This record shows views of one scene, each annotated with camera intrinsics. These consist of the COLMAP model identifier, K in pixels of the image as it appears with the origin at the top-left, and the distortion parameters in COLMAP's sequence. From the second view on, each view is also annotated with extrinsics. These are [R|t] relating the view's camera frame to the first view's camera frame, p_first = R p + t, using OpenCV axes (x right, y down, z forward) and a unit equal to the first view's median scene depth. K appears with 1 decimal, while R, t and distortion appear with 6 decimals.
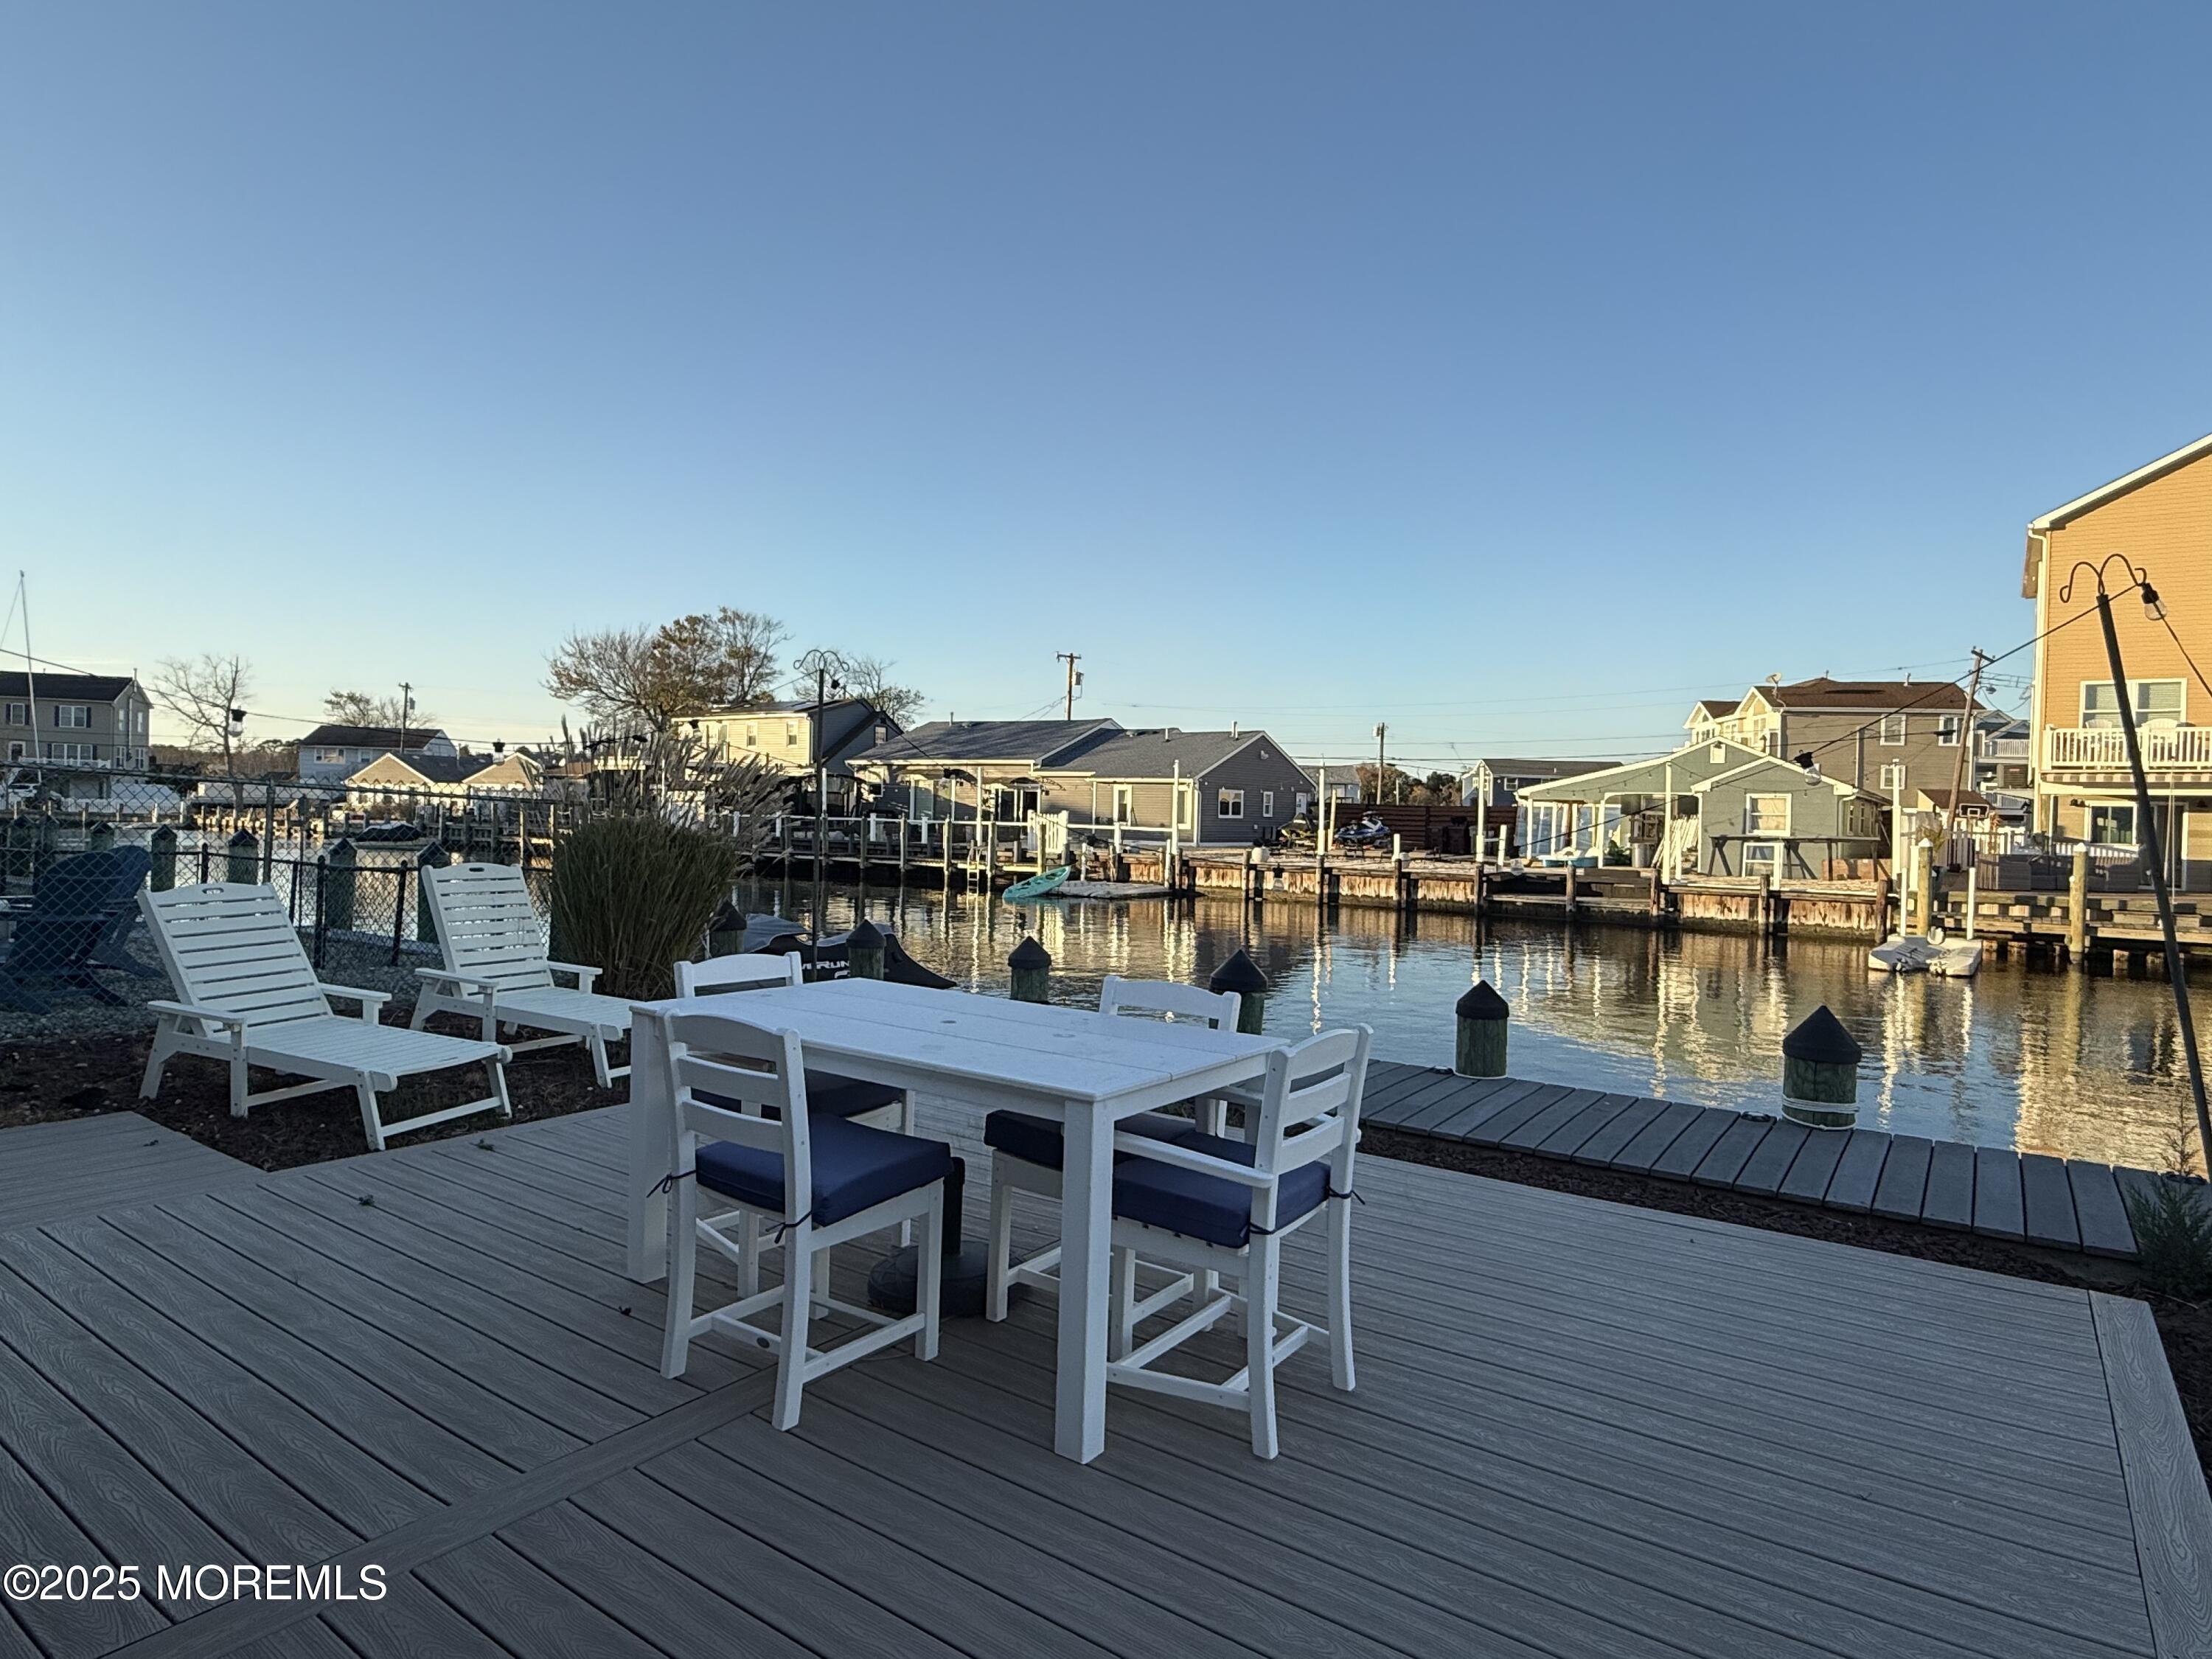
lens RADIAL K [[1252.3, 0, 1112.0], [0, 1252.3, 824.6], [0, 0, 1]] dist [0.007101, -0.002090]
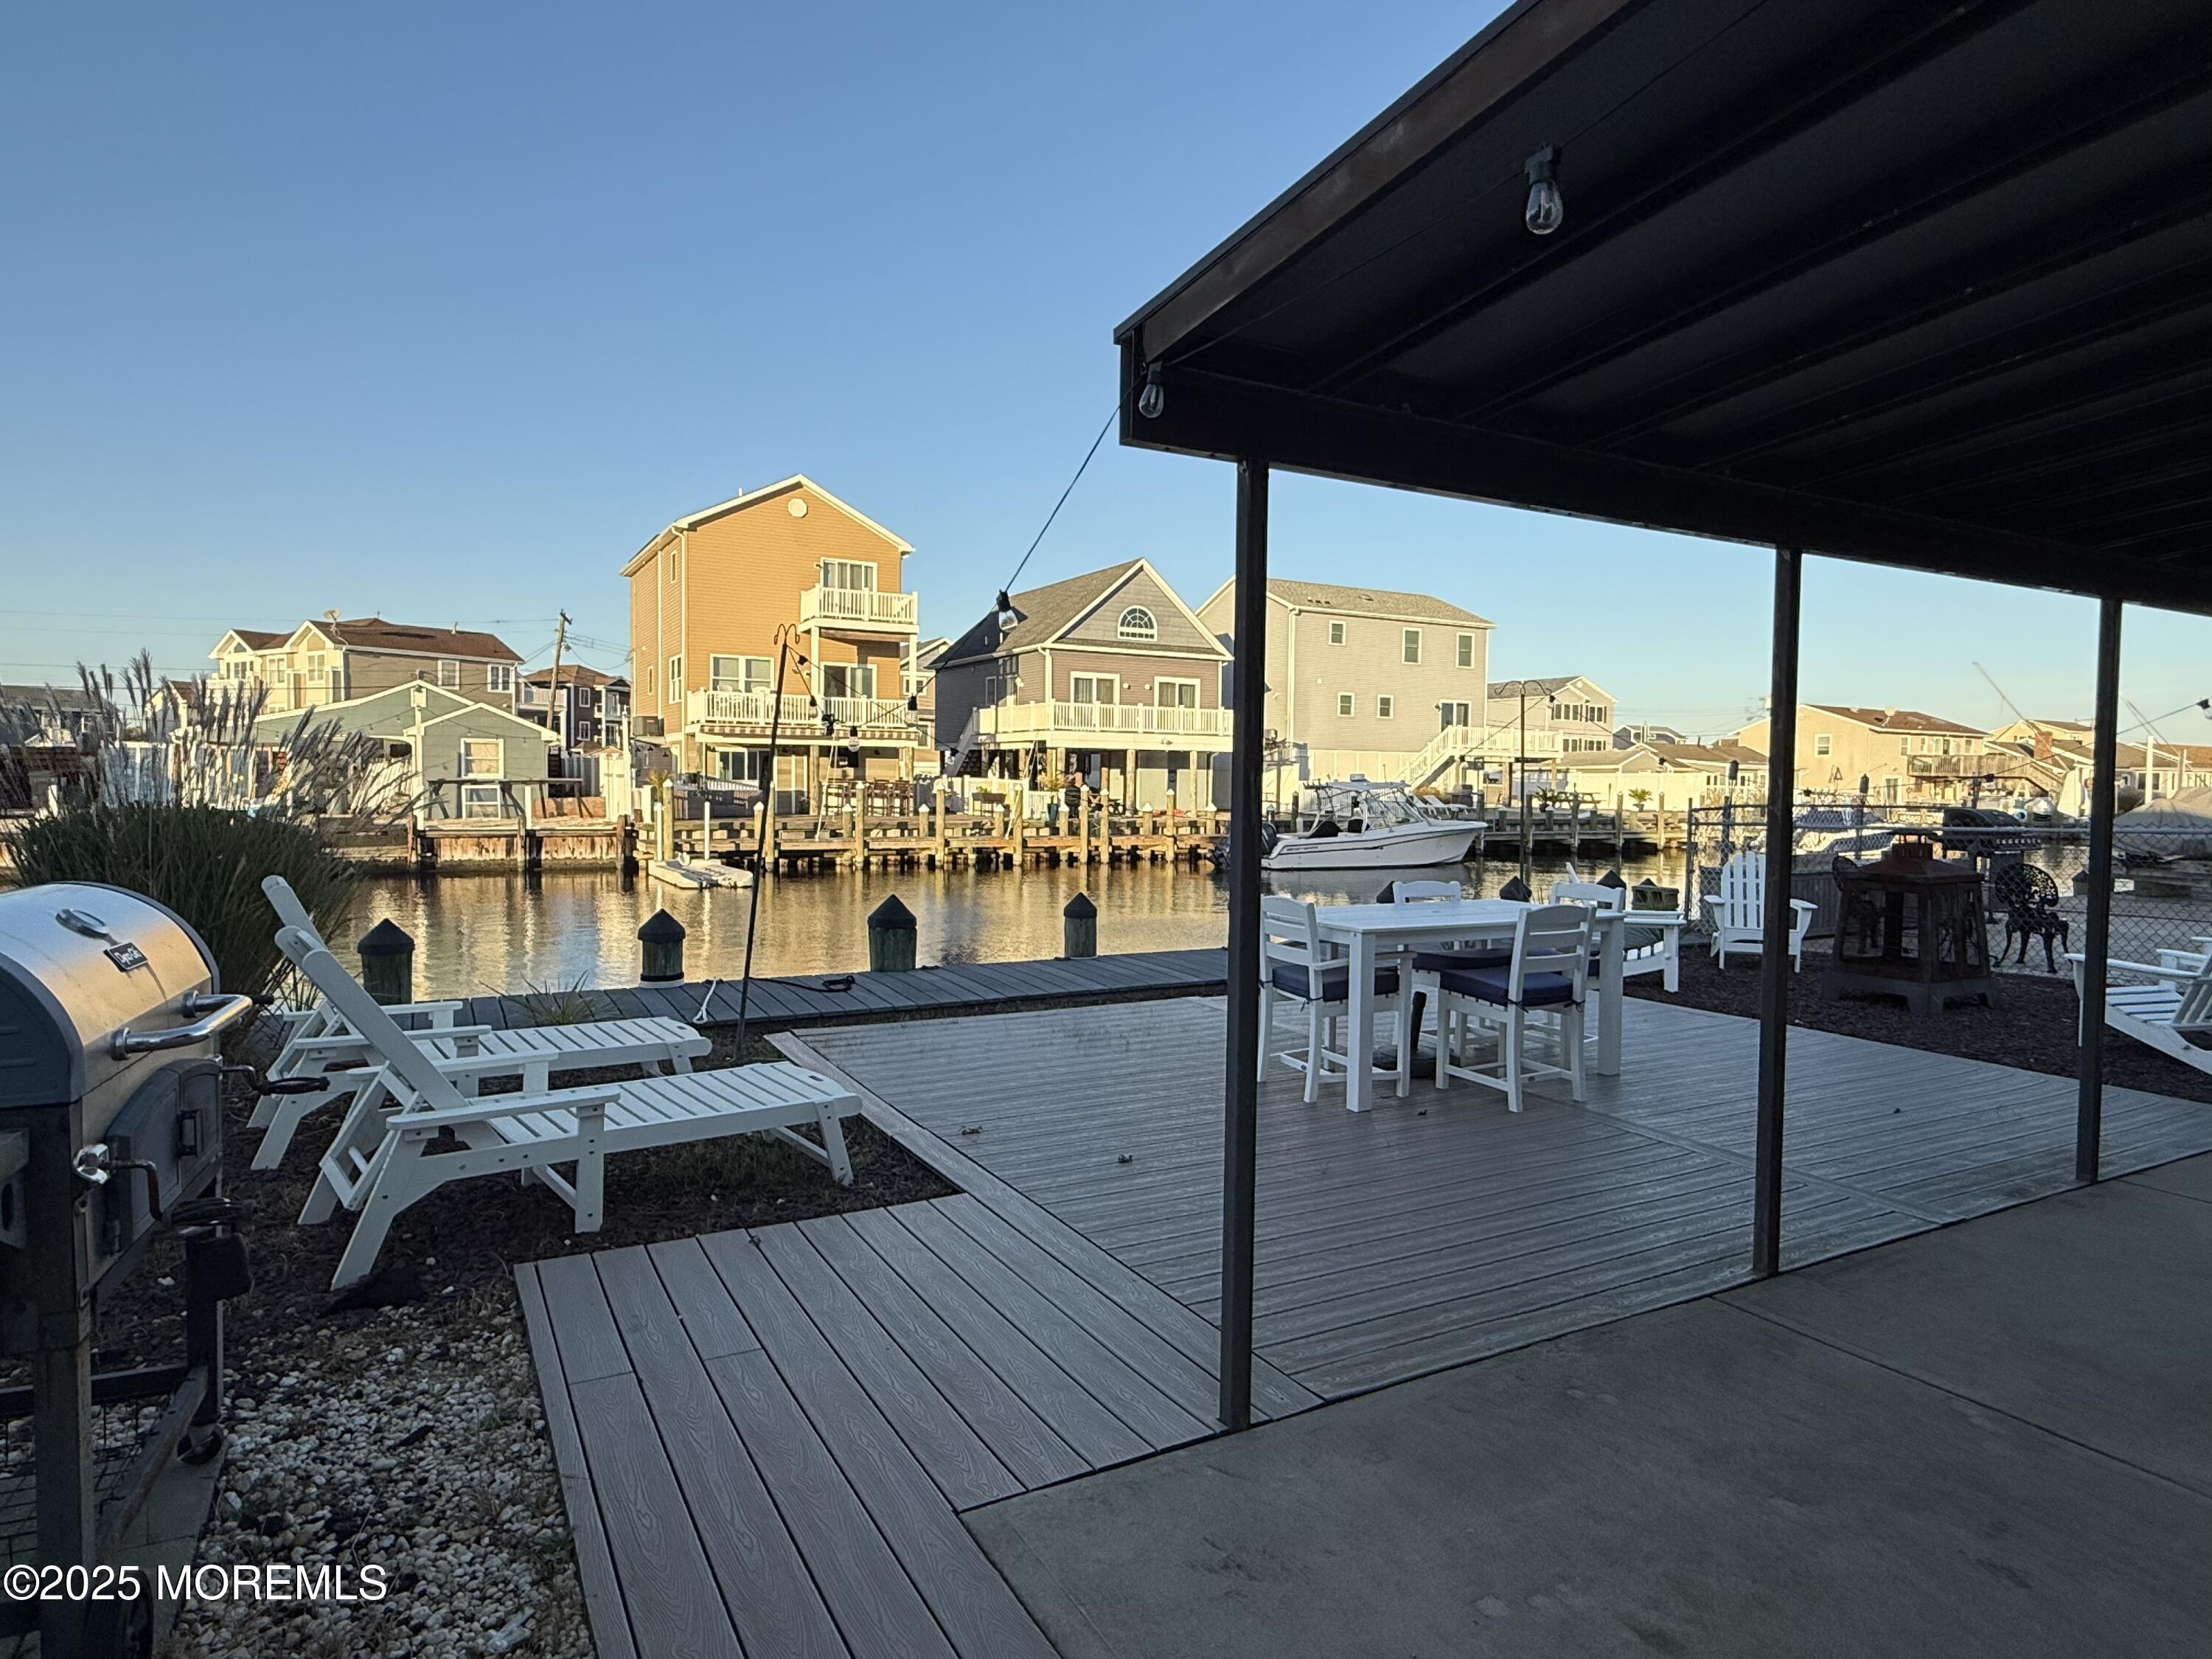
lens RADIAL K [[1252.3, 0, 1111.0], [0, 1252.3, 836.4], [0, 0, 1]] dist [0.007101, -0.002090]
pose [[0.431490, -0.061200, 0.900039, -0.224729], [0.007193, 0.997898, 0.064406, -0.007657], [-0.902089, -0.021317, 0.431023, 0.077884]]
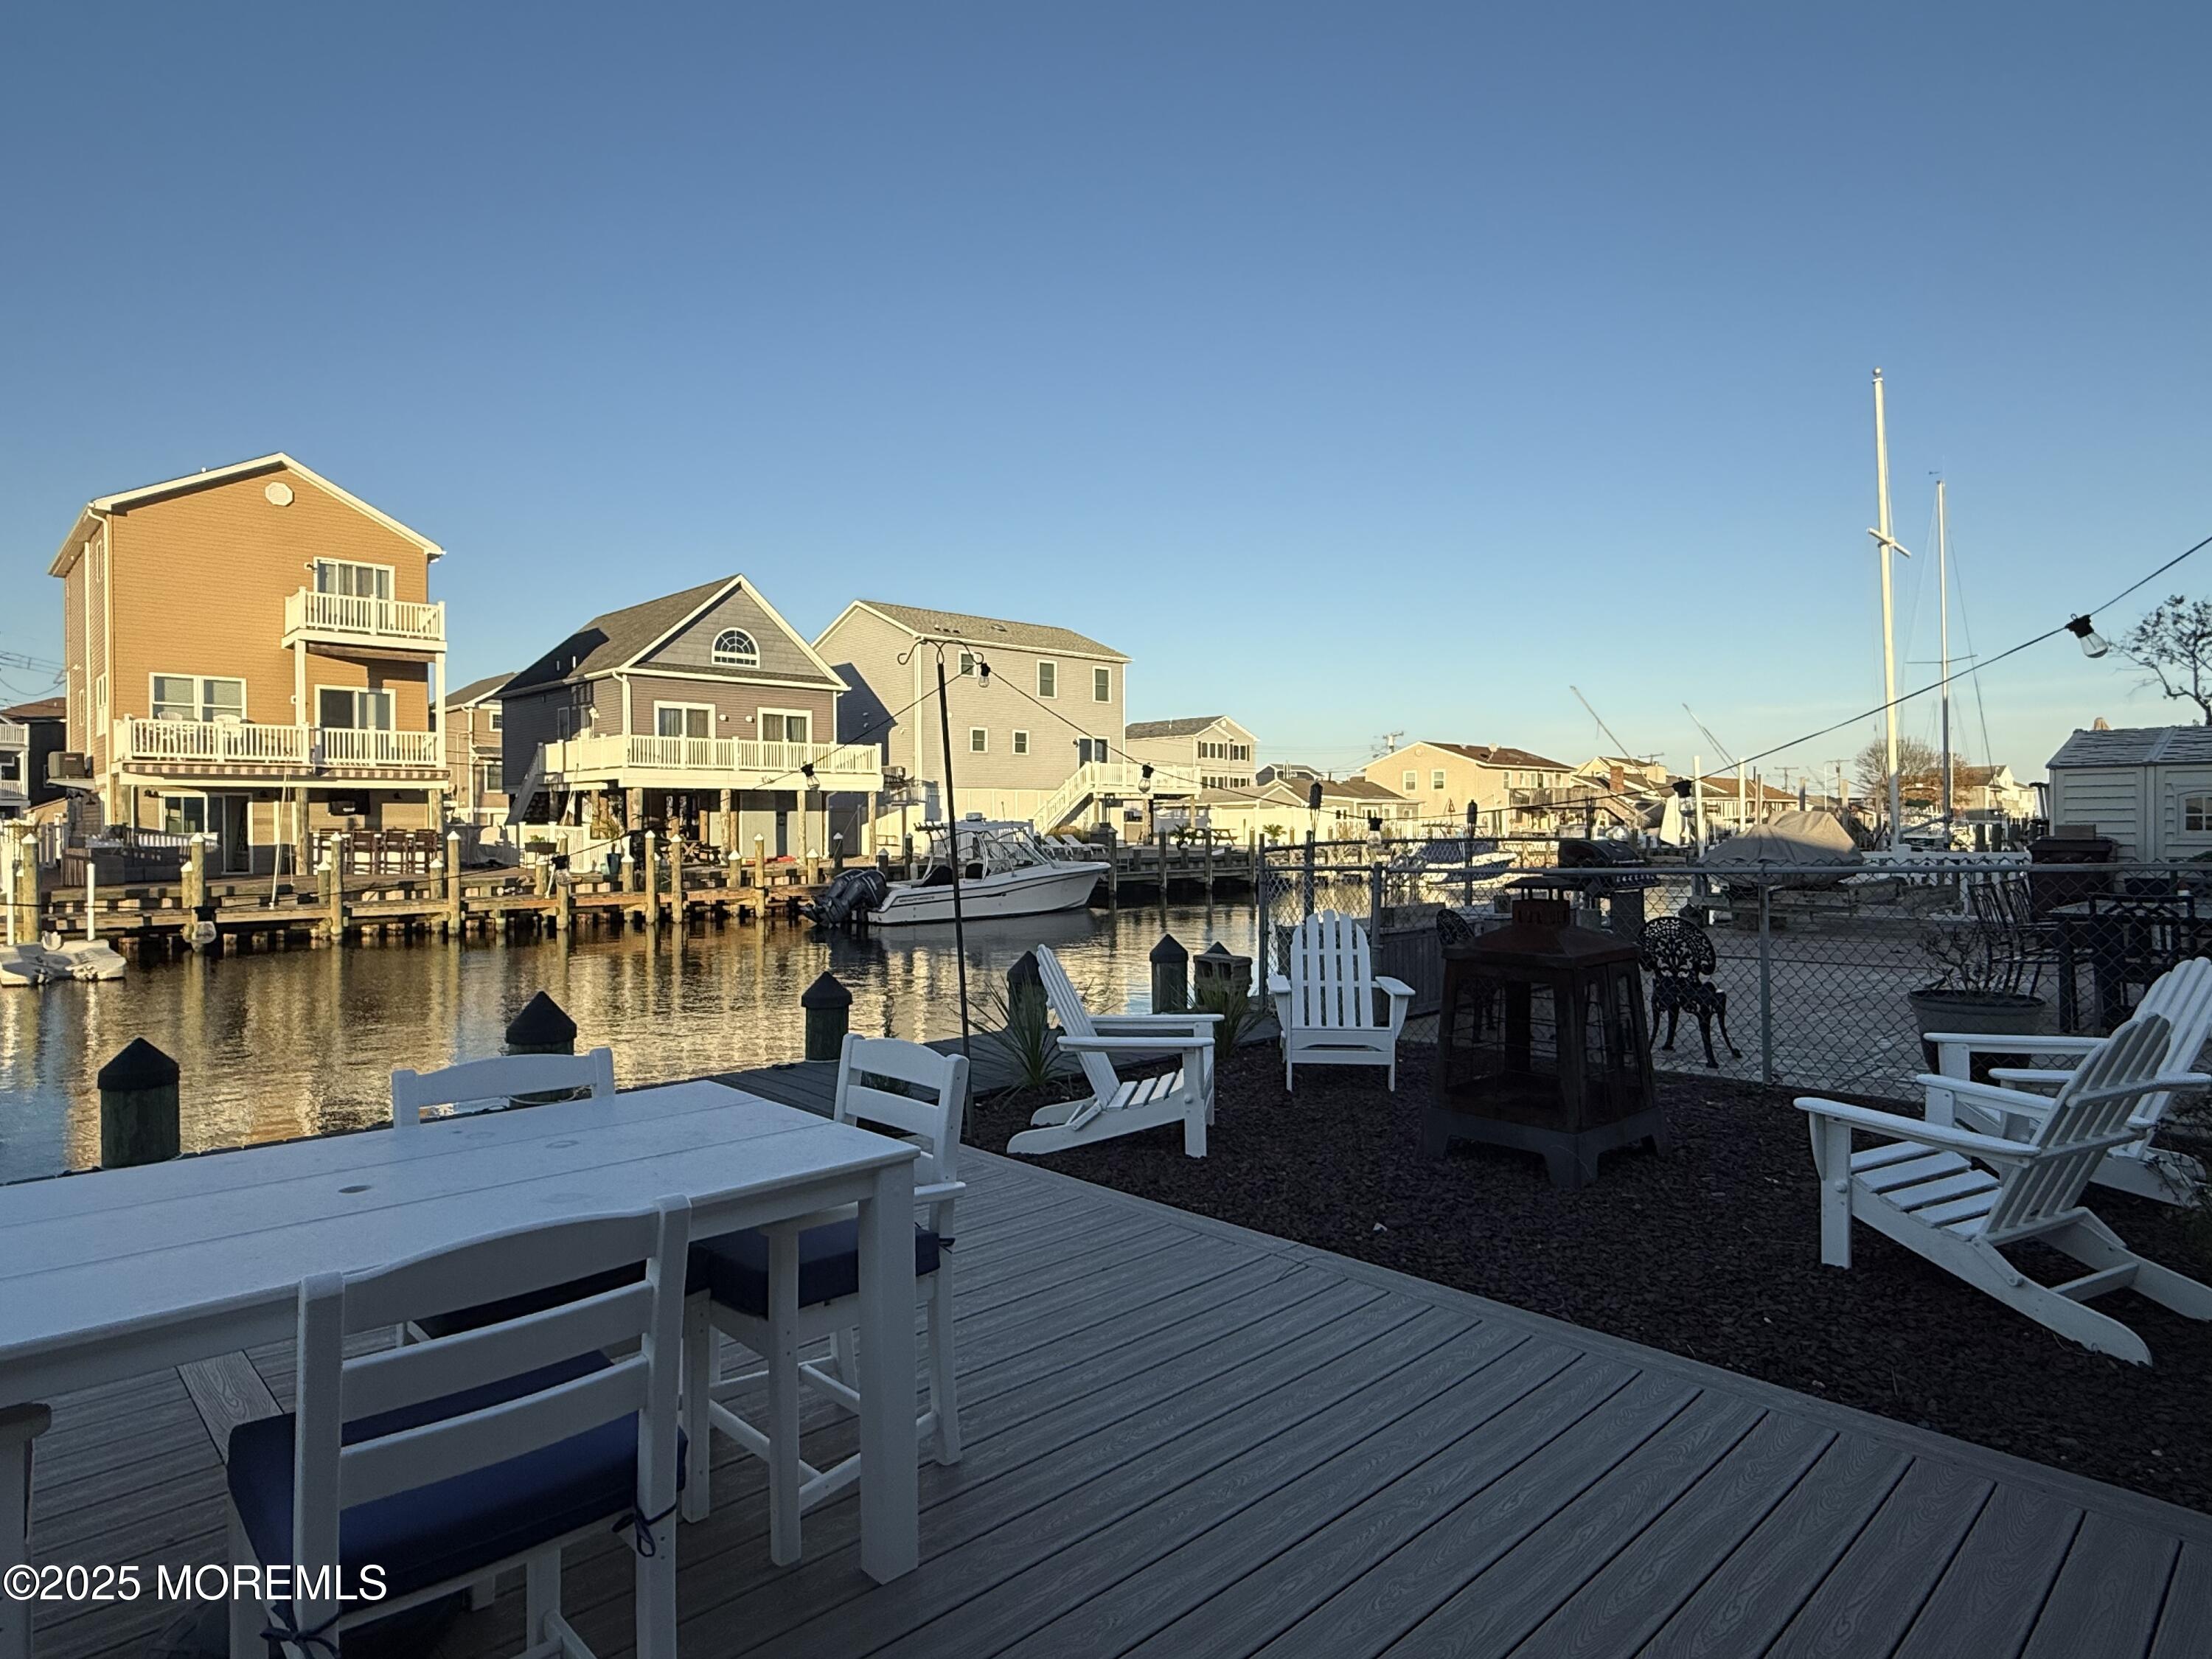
lens RADIAL K [[1252.3, 0, 1104.4], [0, 1252.3, 833.1], [0, 0, 1]] dist [0.007101, -0.002090]
pose [[0.191880, -0.034817, 0.980801, -0.074270], [0.019394, 0.999310, 0.031680, -0.002933], [-0.981227, 0.012943, 0.192423, 0.062857]]
